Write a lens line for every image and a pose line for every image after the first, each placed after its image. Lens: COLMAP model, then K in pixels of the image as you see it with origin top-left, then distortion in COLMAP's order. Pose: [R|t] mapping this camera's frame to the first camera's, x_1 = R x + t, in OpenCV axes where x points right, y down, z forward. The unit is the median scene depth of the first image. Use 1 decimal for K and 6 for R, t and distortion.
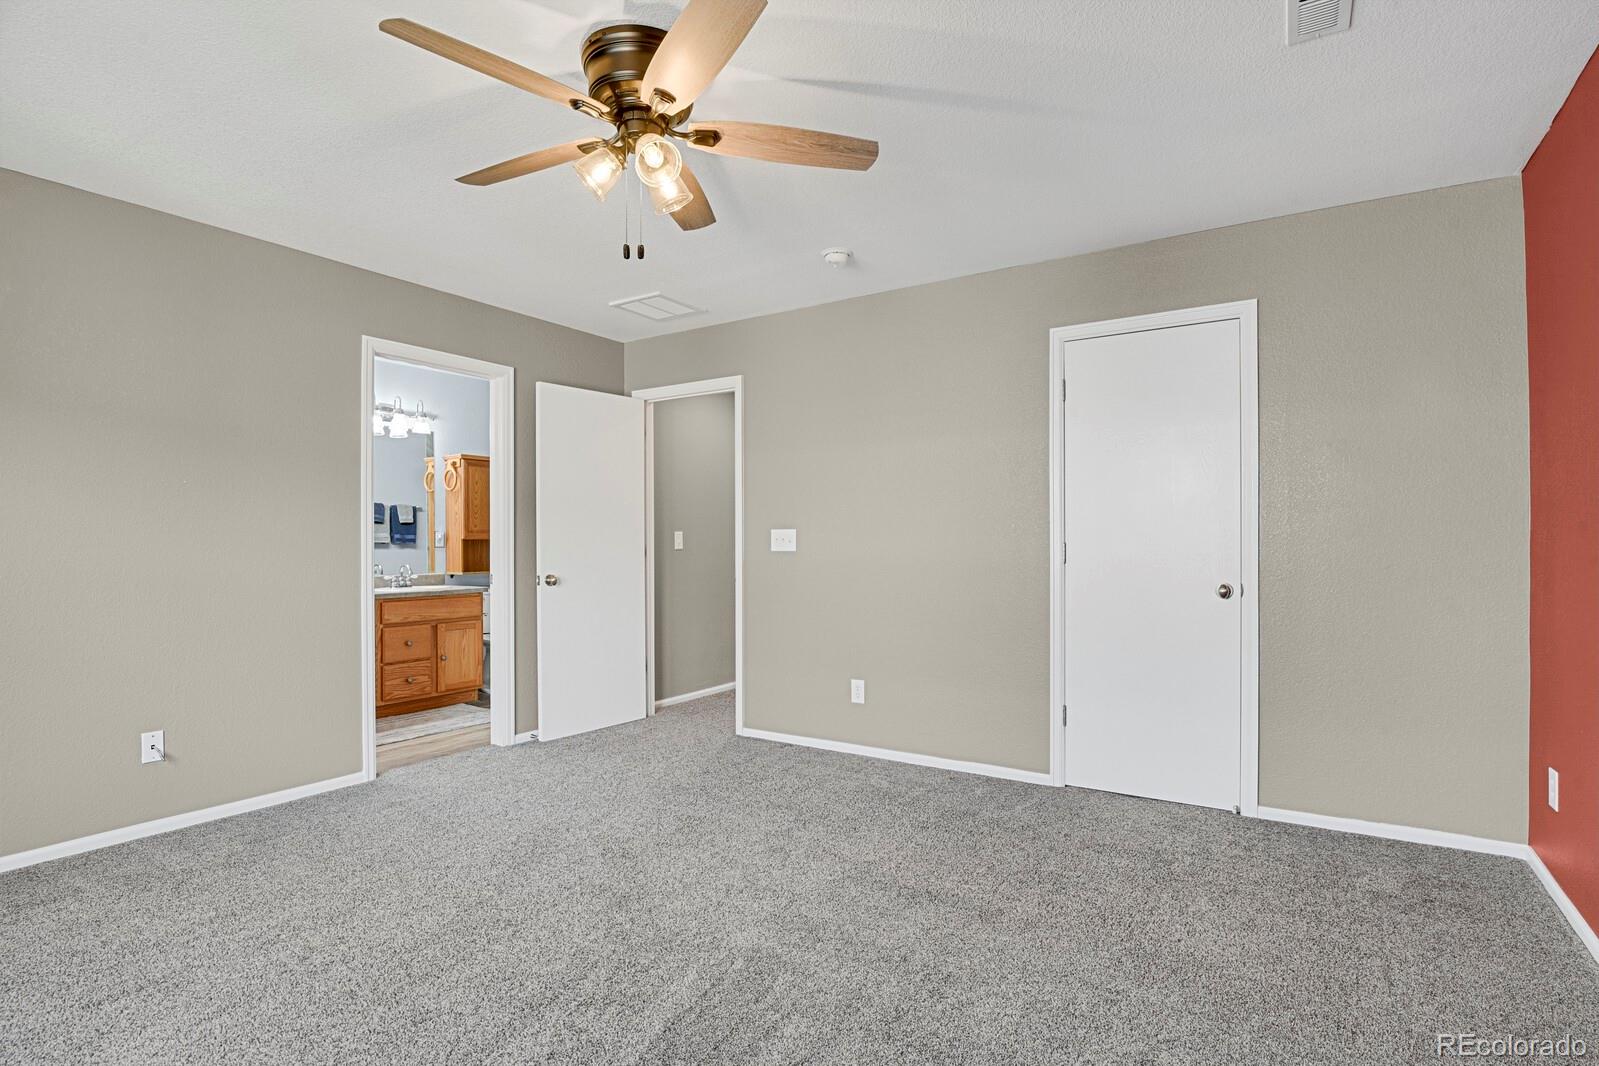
lens RADIAL K [[782.0, 0, 803.7], [0, 782.0, 541.3], [0, 0, 1]] dist [-0.024030, -0.002813]
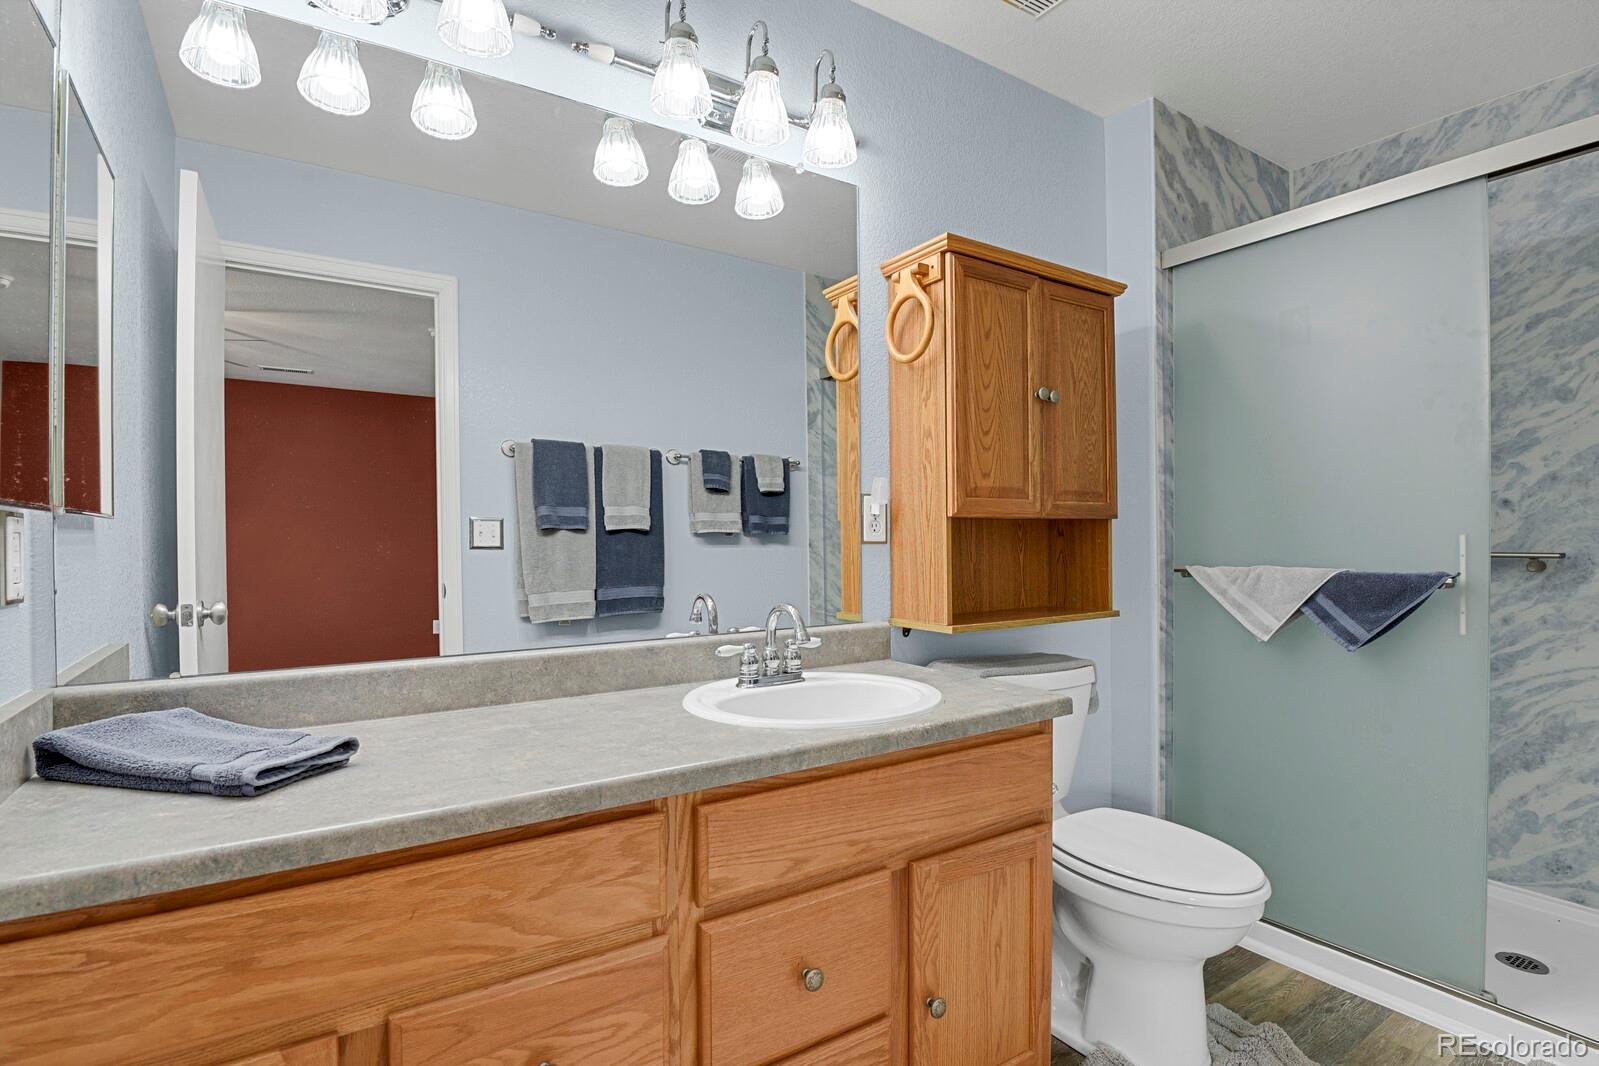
lens RADIAL K [[782.0, 0, 803.7], [0, 782.0, 541.3], [0, 0, 1]] dist [-0.024030, -0.002813]
pose [[0.914745, -0.001086, -0.404029, -0.361936], [0.004897, 0.999953, 0.008399, 0.003921], [0.404001, -0.009662, 0.914707, 0.686555]]
